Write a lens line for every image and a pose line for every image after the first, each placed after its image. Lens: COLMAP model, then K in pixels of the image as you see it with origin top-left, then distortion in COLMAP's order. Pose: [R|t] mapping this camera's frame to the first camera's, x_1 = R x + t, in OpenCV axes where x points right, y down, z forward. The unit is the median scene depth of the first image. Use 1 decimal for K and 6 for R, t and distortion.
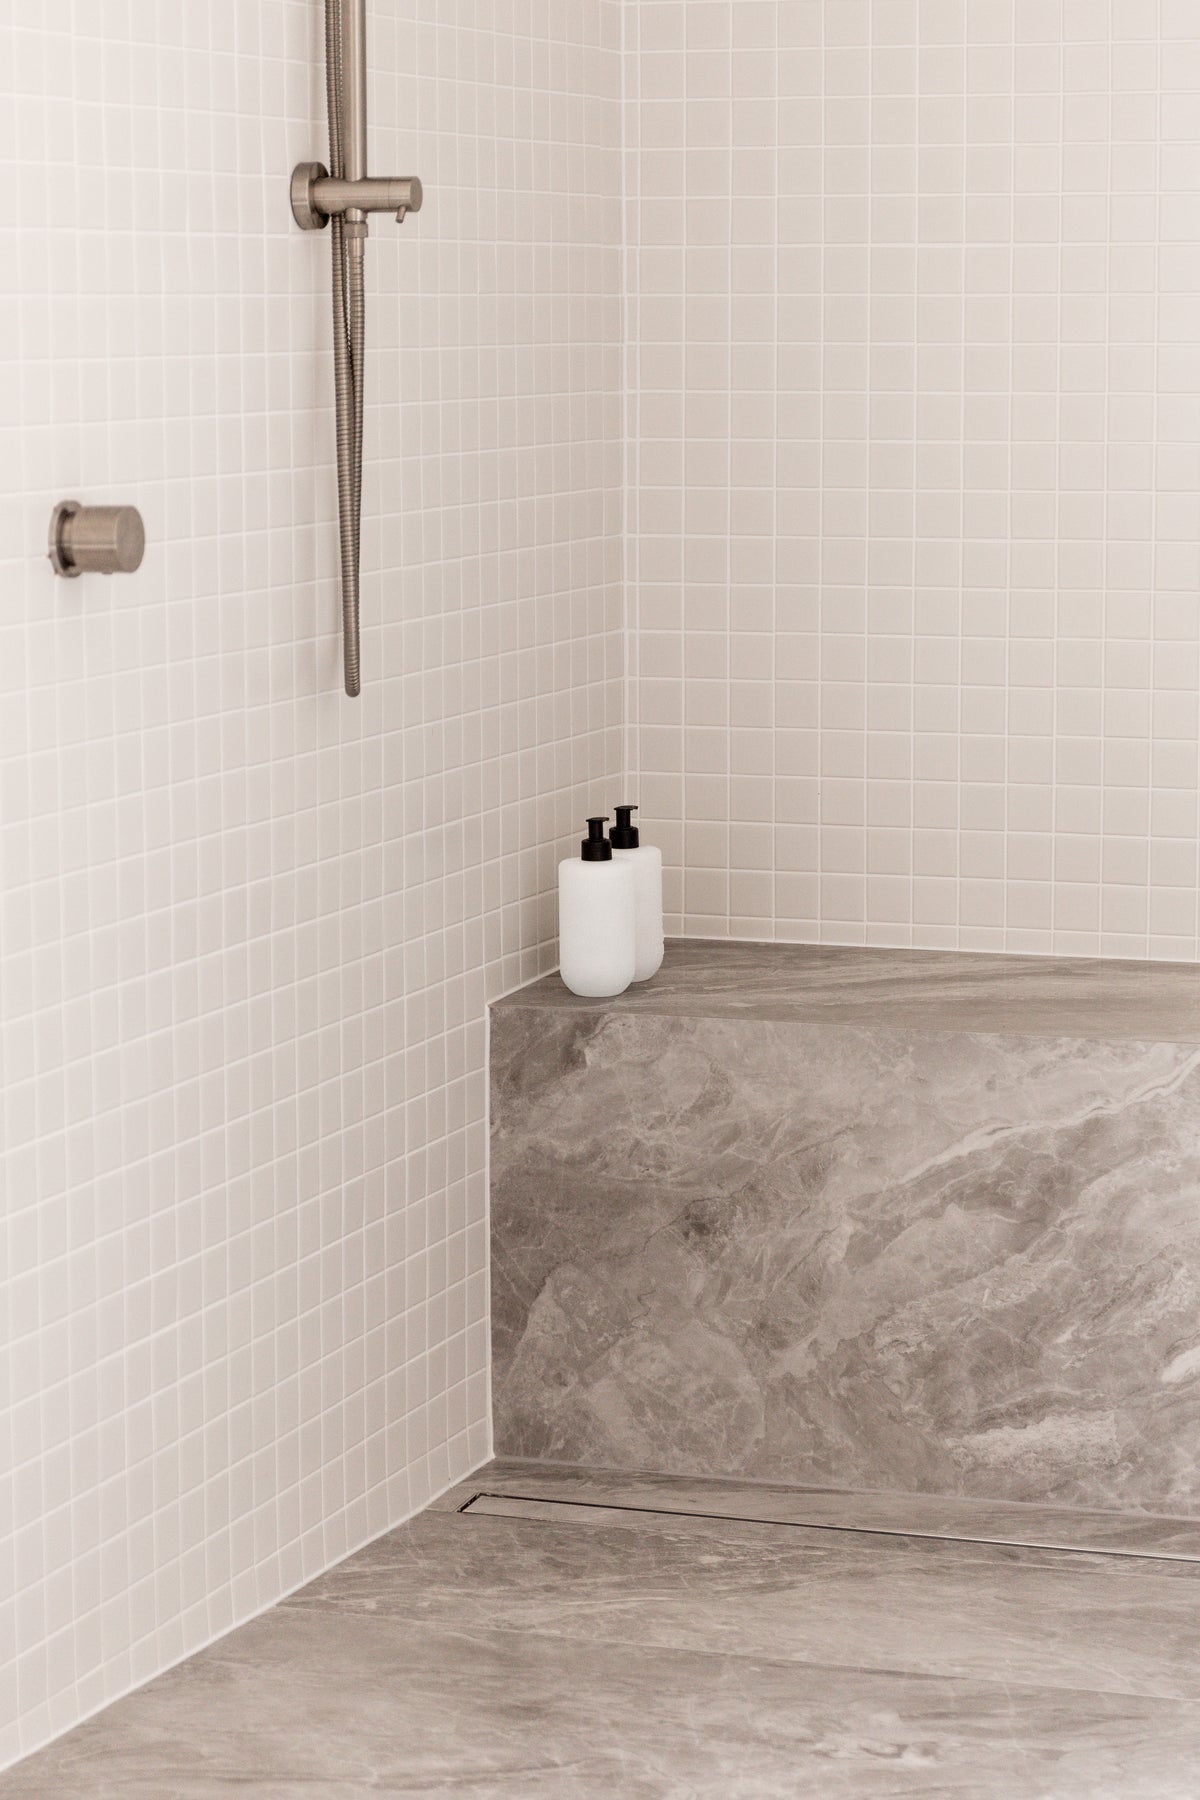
lens RADIAL K [[3008.7, 0, 600.0], [0, 3008.7, 900.0], [0, 0, 1]] dist [-0.036323, -0.194368]
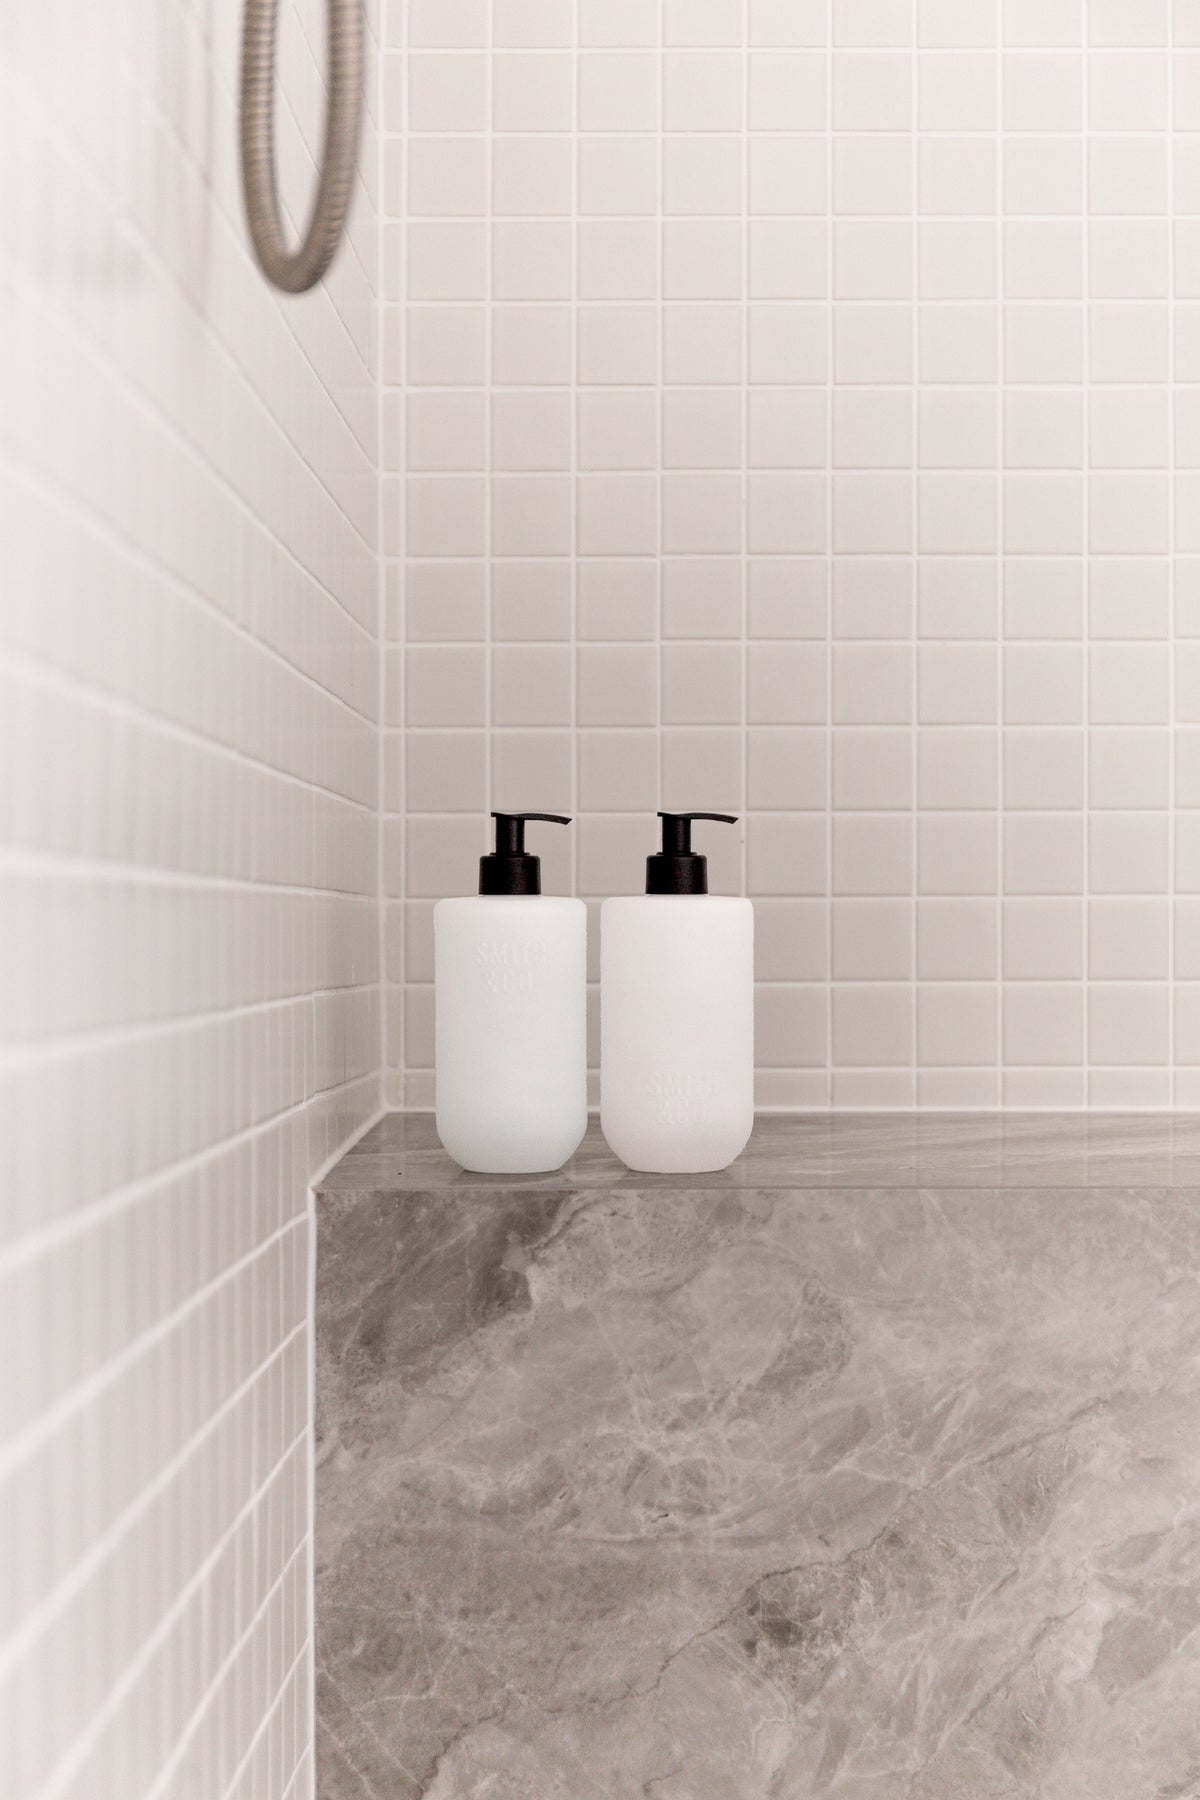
lens RADIAL K [[3008.7, 0, 600.0], [0, 3008.7, 900.0], [0, 0, 1]] dist [-0.036323, -0.194368]
pose [[0.959716, -0.004438, 0.280935, -0.129505], [0.037583, 0.992918, -0.112701, 0.045800], [-0.278446, 0.118719, 0.953086, 0.535375]]
